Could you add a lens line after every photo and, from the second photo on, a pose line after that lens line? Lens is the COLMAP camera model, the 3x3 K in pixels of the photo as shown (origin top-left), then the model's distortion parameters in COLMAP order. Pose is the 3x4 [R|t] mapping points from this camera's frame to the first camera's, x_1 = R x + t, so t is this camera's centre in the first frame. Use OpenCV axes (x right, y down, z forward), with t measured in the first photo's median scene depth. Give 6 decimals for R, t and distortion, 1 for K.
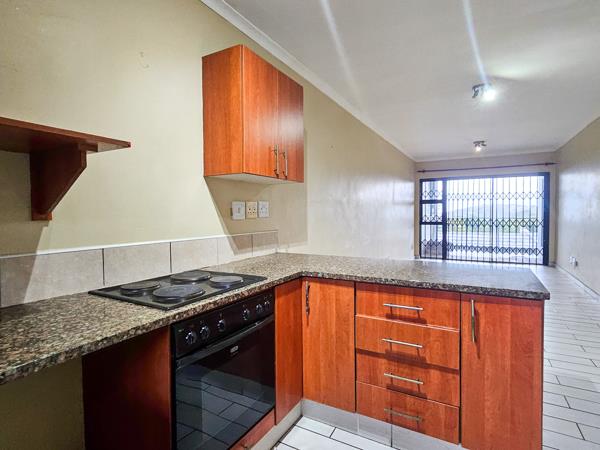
lens RADIAL K [[322.5, 0, 303.1], [0, 322.5, 223.6], [0, 0, 1]] dist [0.011843, 0.003442]
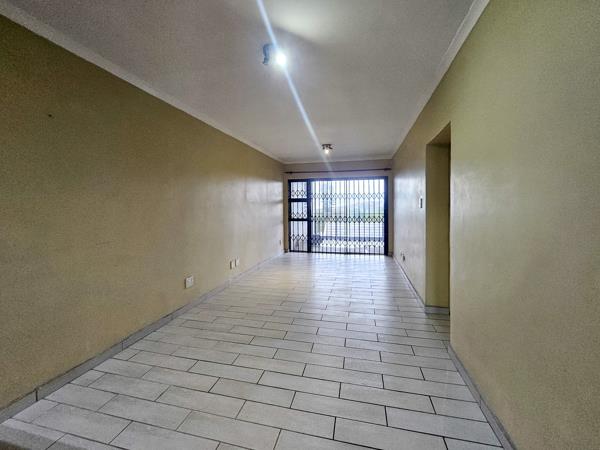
lens RADIAL K [[240.5, 0, 306.1], [0, 240.5, 210.7], [0, 0, 1]] dist [-0.005311, 0.000723]
pose [[0.965479, -0.007217, 0.260381, 0.486537], [0.011795, 0.999802, -0.016025, -0.043942], [-0.260214, 0.018543, 0.965373, 0.467955]]
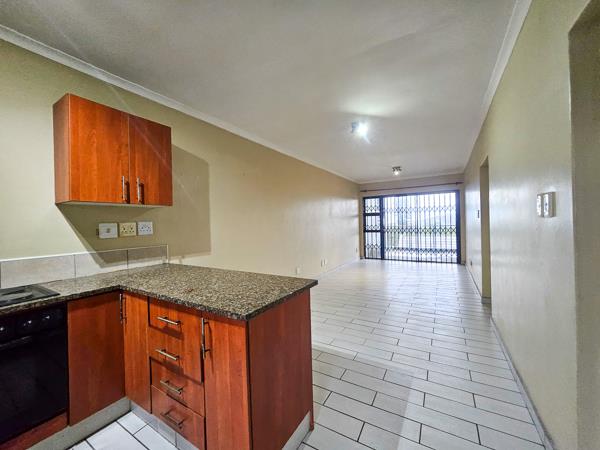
lens RADIAL K [[240.5, 0, 303.2], [0, 240.5, 223.1], [0, 0, 1]] dist [-0.005311, 0.000723]
pose [[0.999030, -0.018255, -0.040060, 0.379876], [0.016997, 0.999359, -0.031516, -0.019206], [0.040610, 0.030805, 0.998700, 0.093220]]
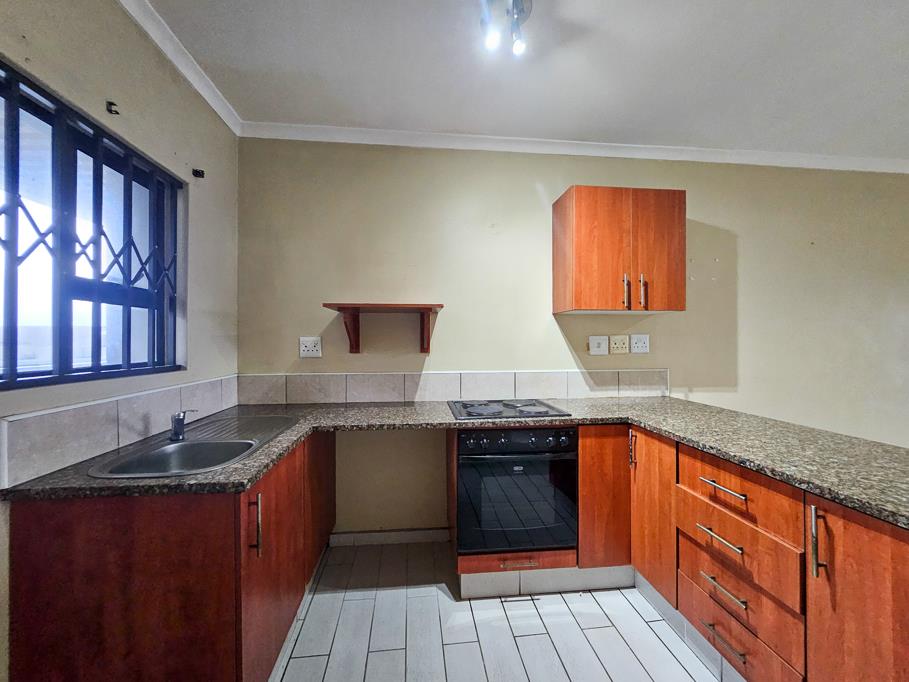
lens RADIAL K [[364.4, 0, 448.6], [0, 364.4, 341.1], [0, 0, 1]] dist [-0.005311, 0.000723]
pose [[0.563021, 0.006133, -0.826420, 0.297472], [-0.026875, 0.999579, -0.010892, -0.019930], [0.826006, 0.028343, 0.562949, 0.018975]]
